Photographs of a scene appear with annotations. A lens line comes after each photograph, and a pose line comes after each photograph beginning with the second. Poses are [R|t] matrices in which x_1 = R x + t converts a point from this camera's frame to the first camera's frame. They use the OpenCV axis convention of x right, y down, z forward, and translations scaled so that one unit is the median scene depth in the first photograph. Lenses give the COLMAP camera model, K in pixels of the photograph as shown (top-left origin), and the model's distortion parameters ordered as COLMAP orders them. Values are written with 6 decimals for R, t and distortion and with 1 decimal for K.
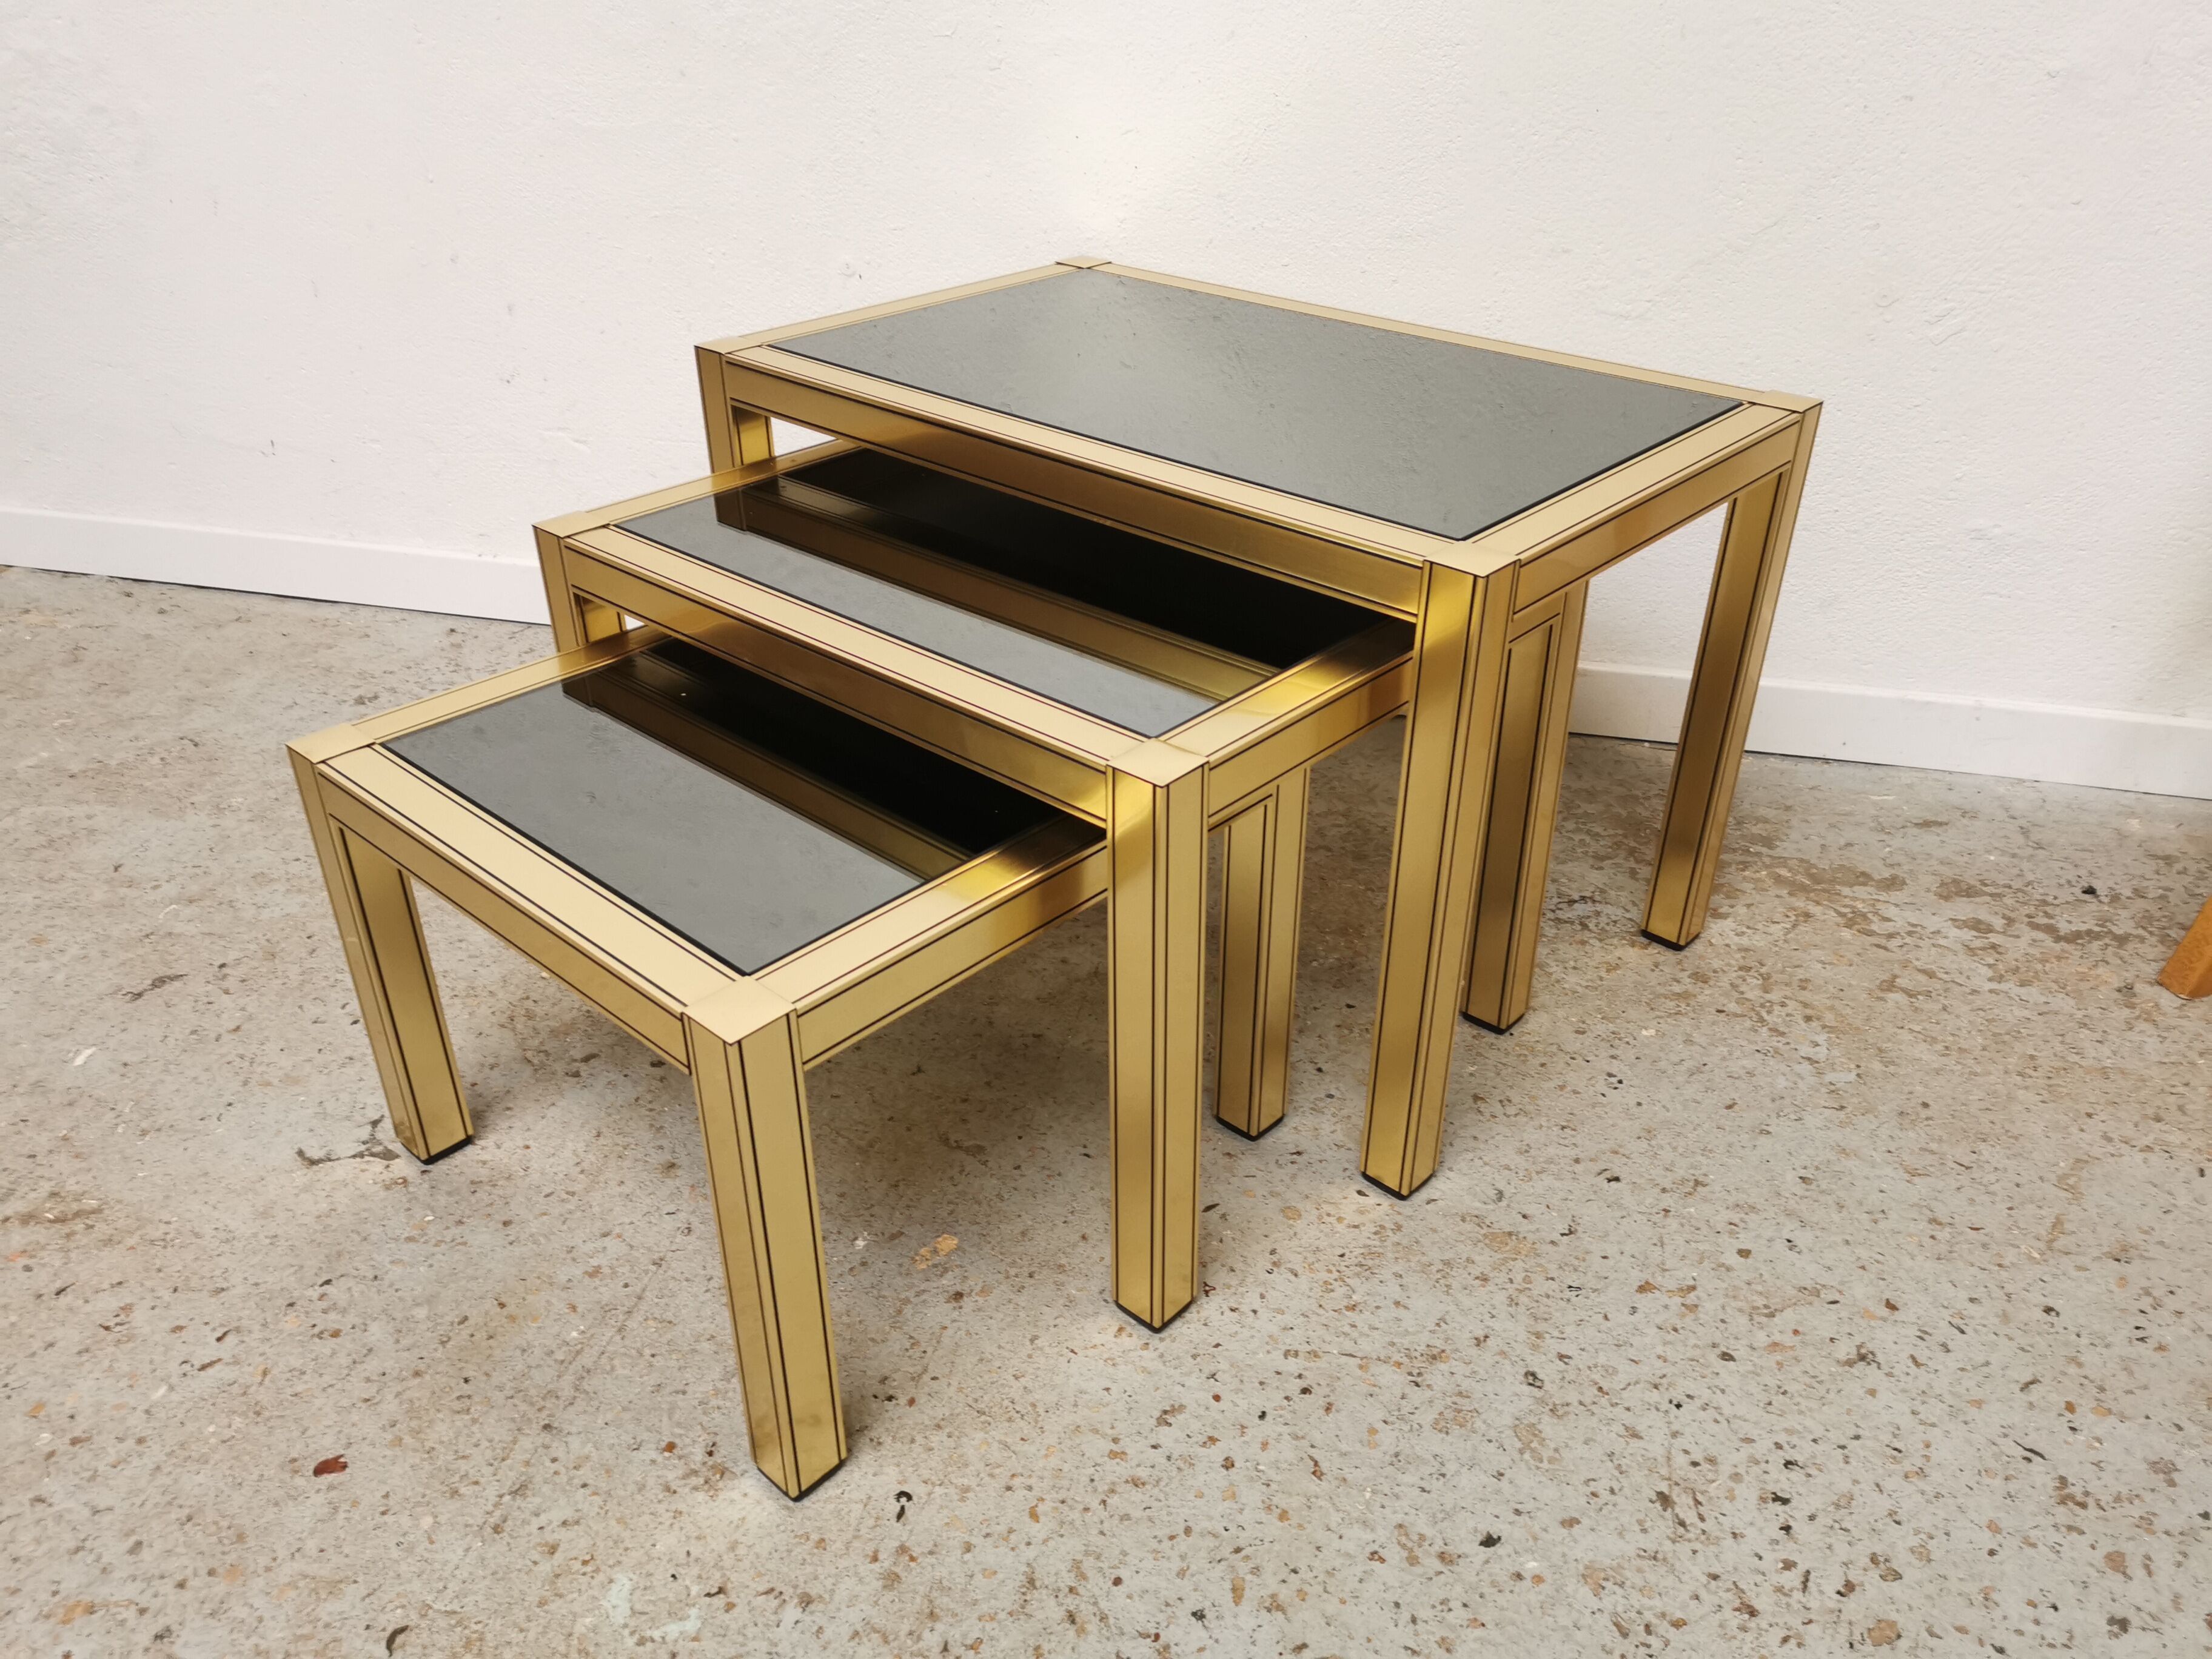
lens RADIAL K [[1693.6, 0, 1106.8], [0, 1693.6, 829.4], [0, 0, 1]] dist [0.068274, -0.072069]
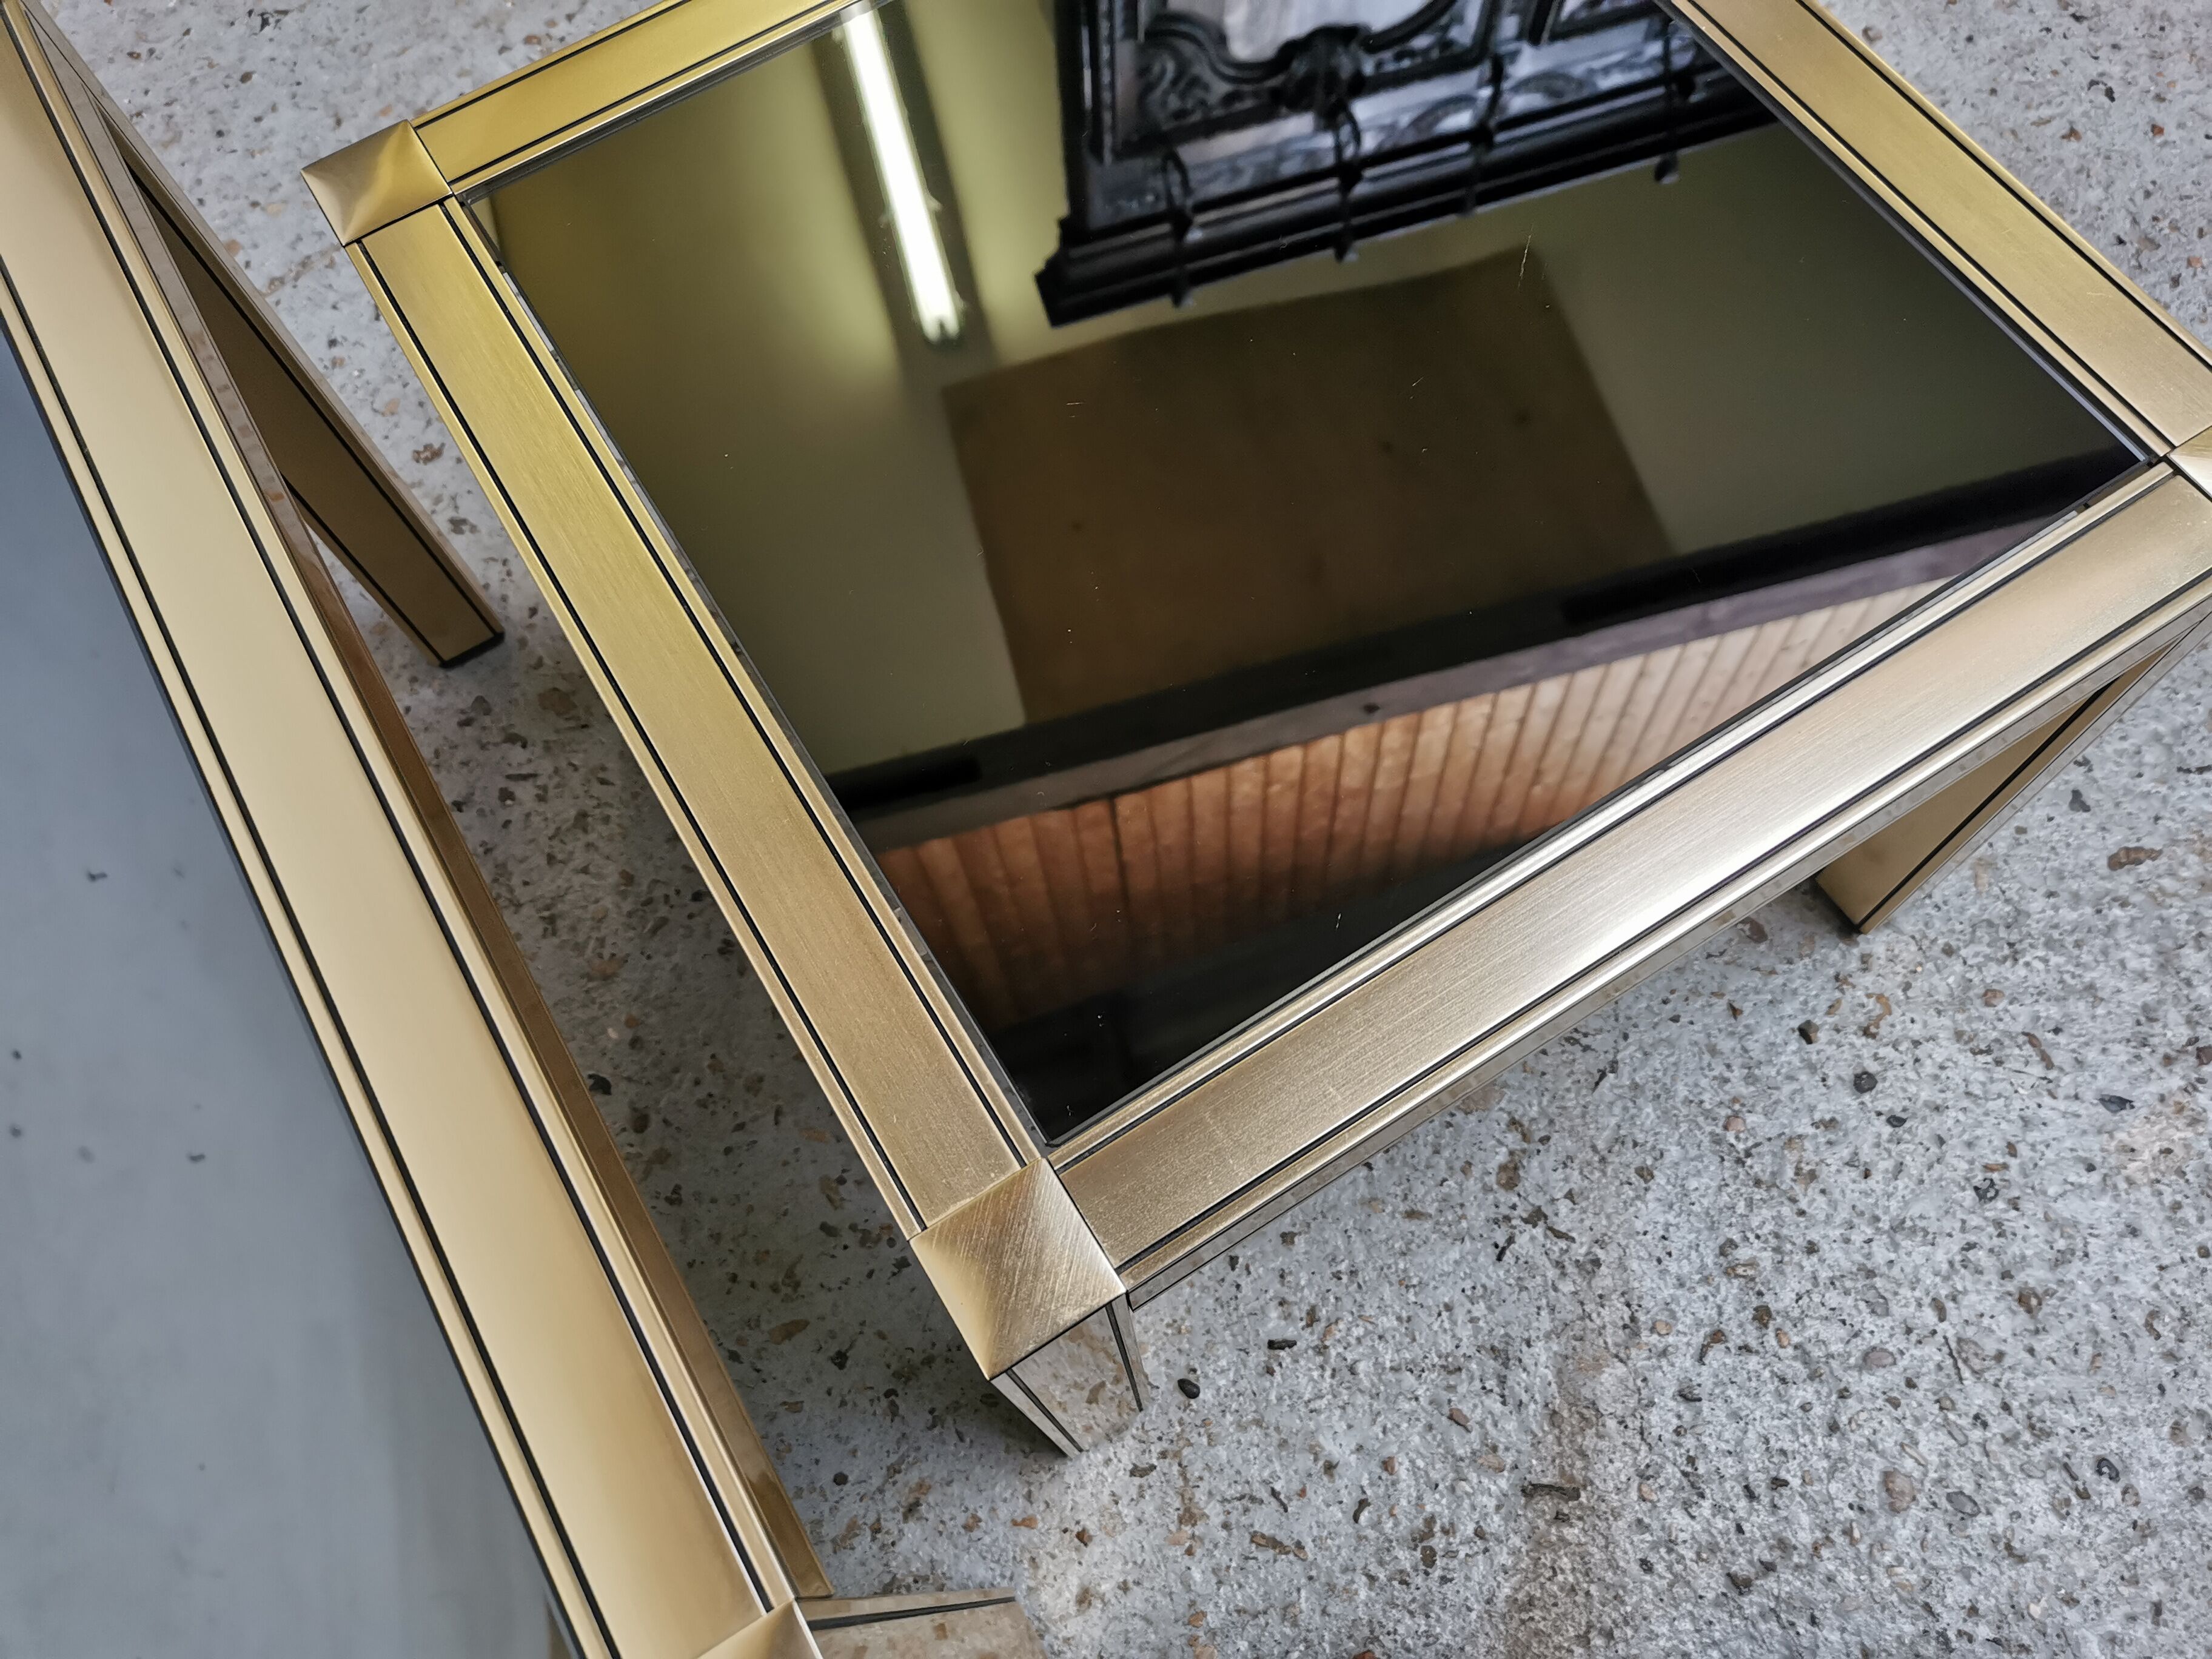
lens RADIAL K [[1707.5, 0, 1104.4], [0, 1707.5, 835.2], [0, 0, 1]] dist [0.050764, -0.054332]
pose [[-0.477567, -0.796550, 0.370726, -0.080752], [0.492262, 0.106919, 0.863856, -0.150182], [-0.727742, 0.595044, 0.341050, 0.369166]]
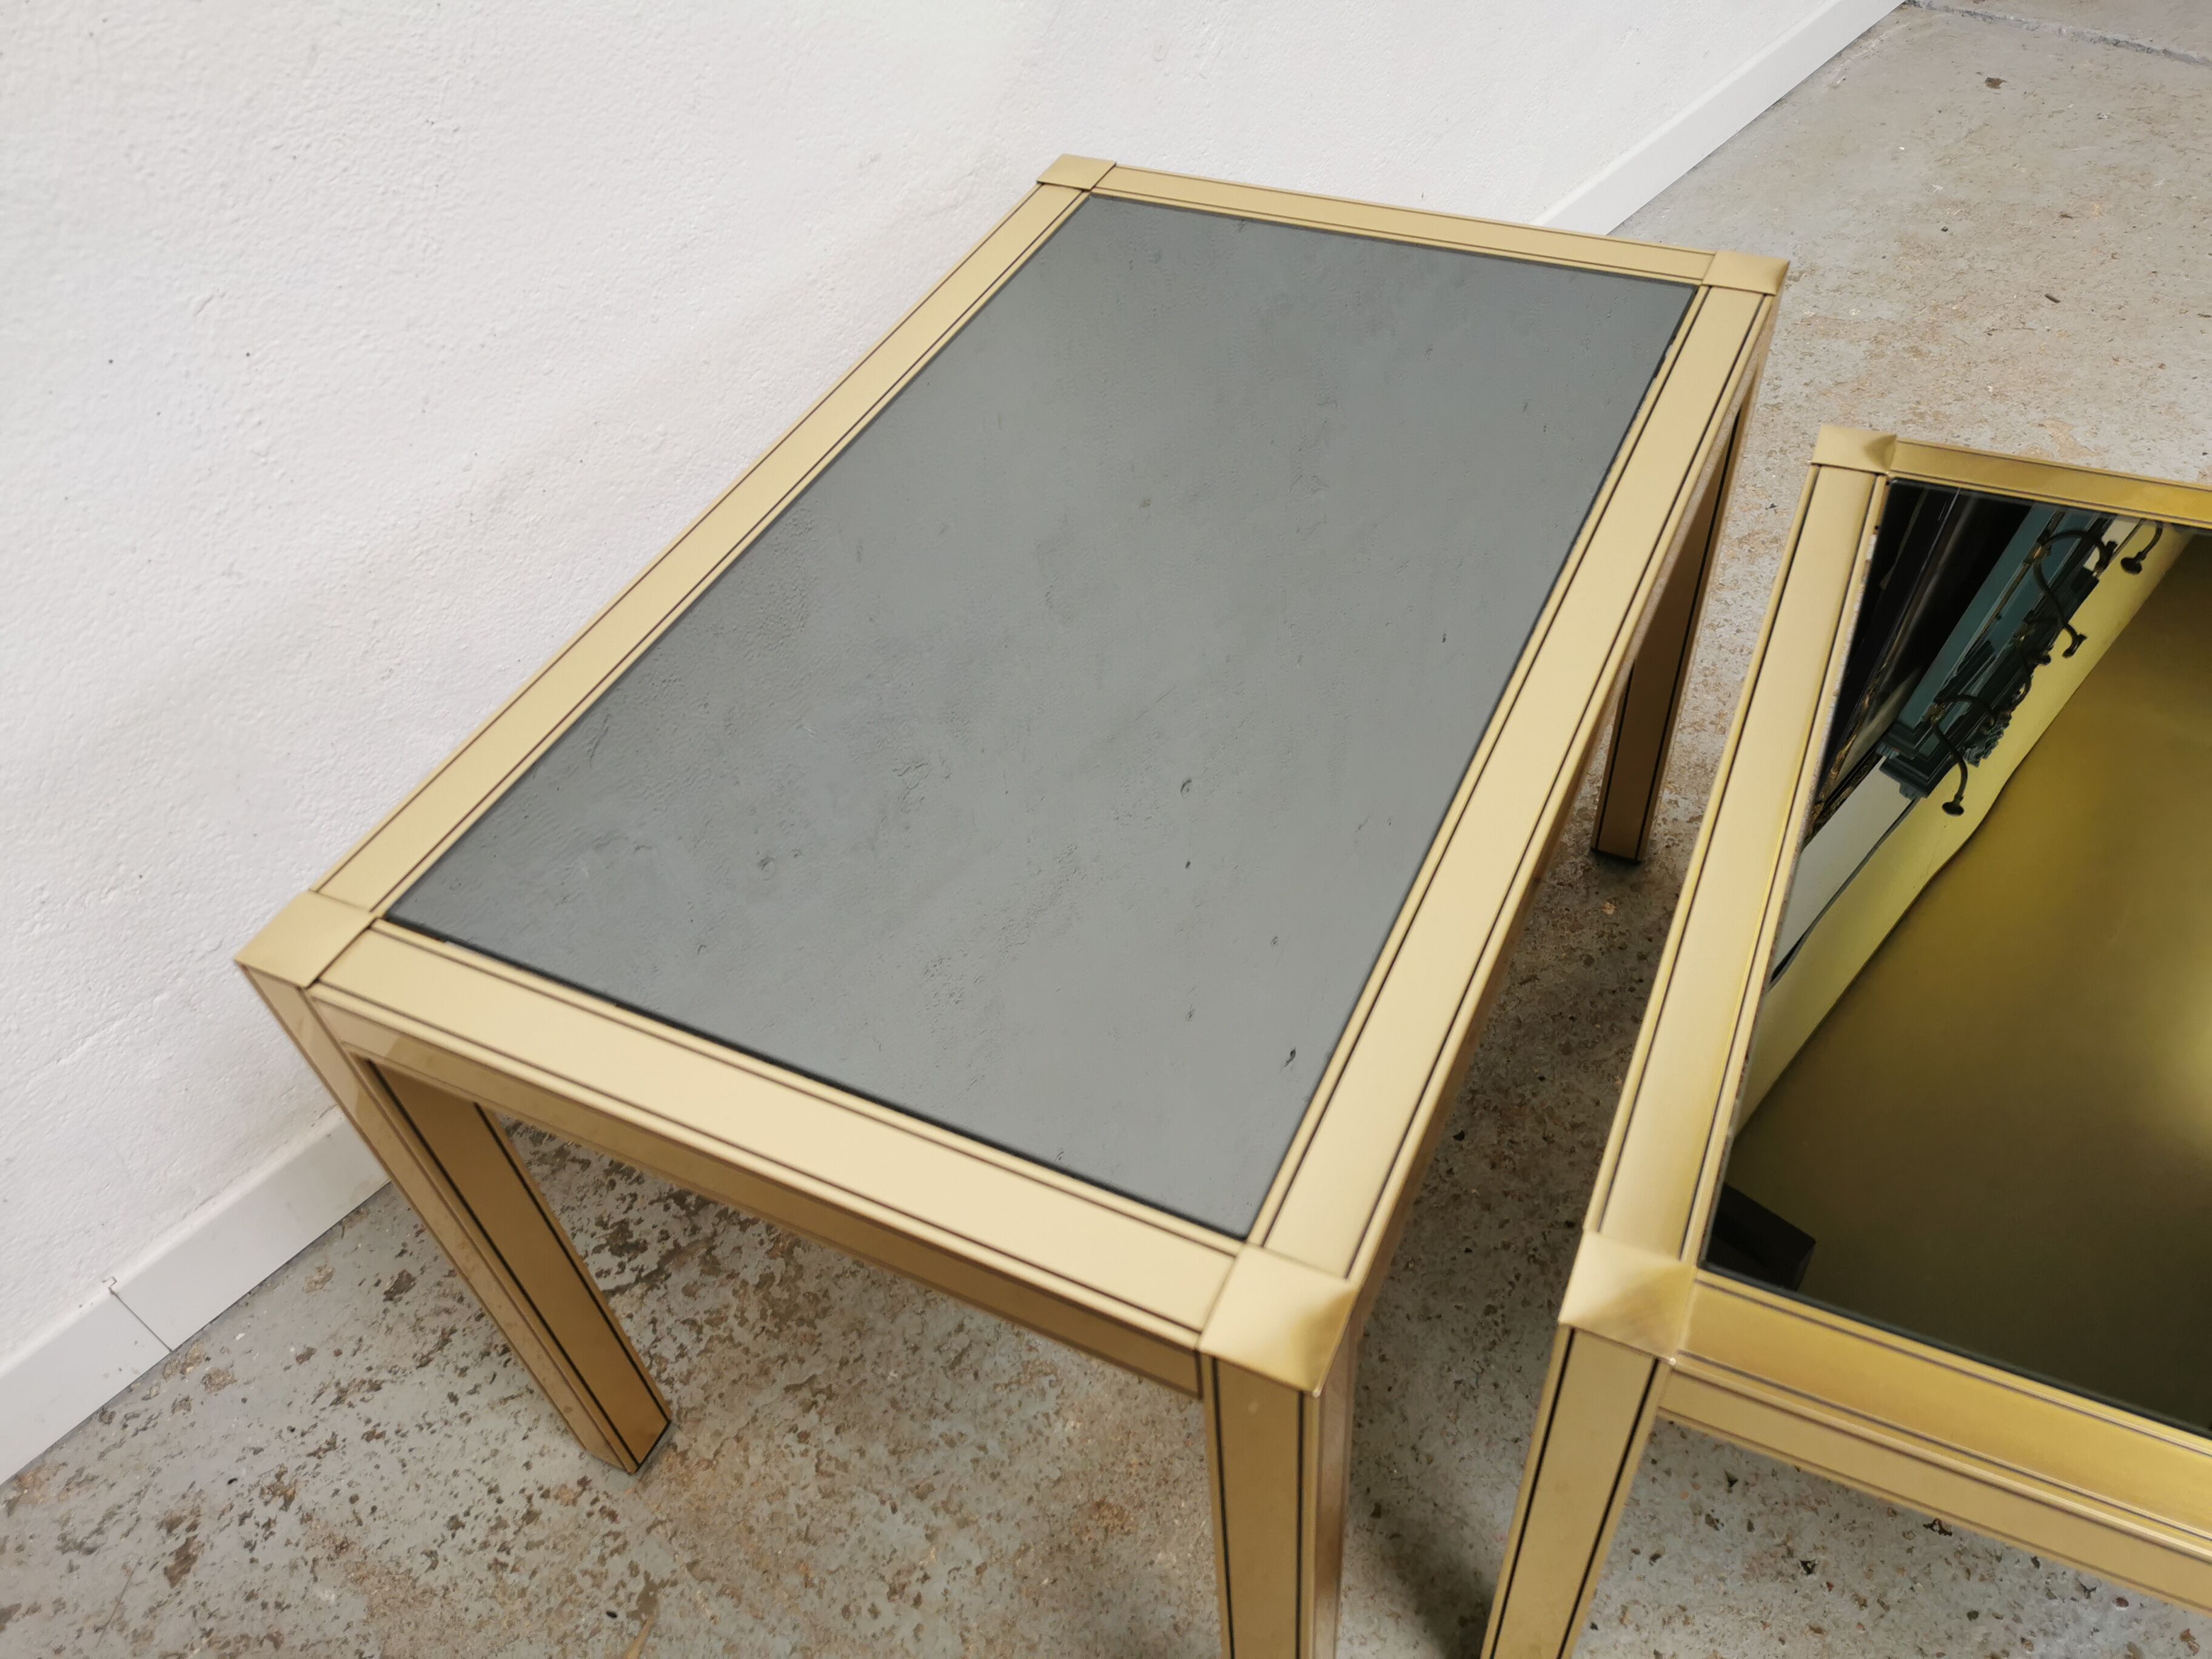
lens RADIAL K [[1693.9, 0, 1108.6], [0, 1693.9, 827.1], [0, 0, 1]] dist [0.069489, -0.059767]
pose [[0.453009, -0.661488, 0.597677, -0.365381], [0.509233, 0.742277, 0.435553, -0.506341], [-0.731755, 0.107047, 0.673109, 0.638329]]
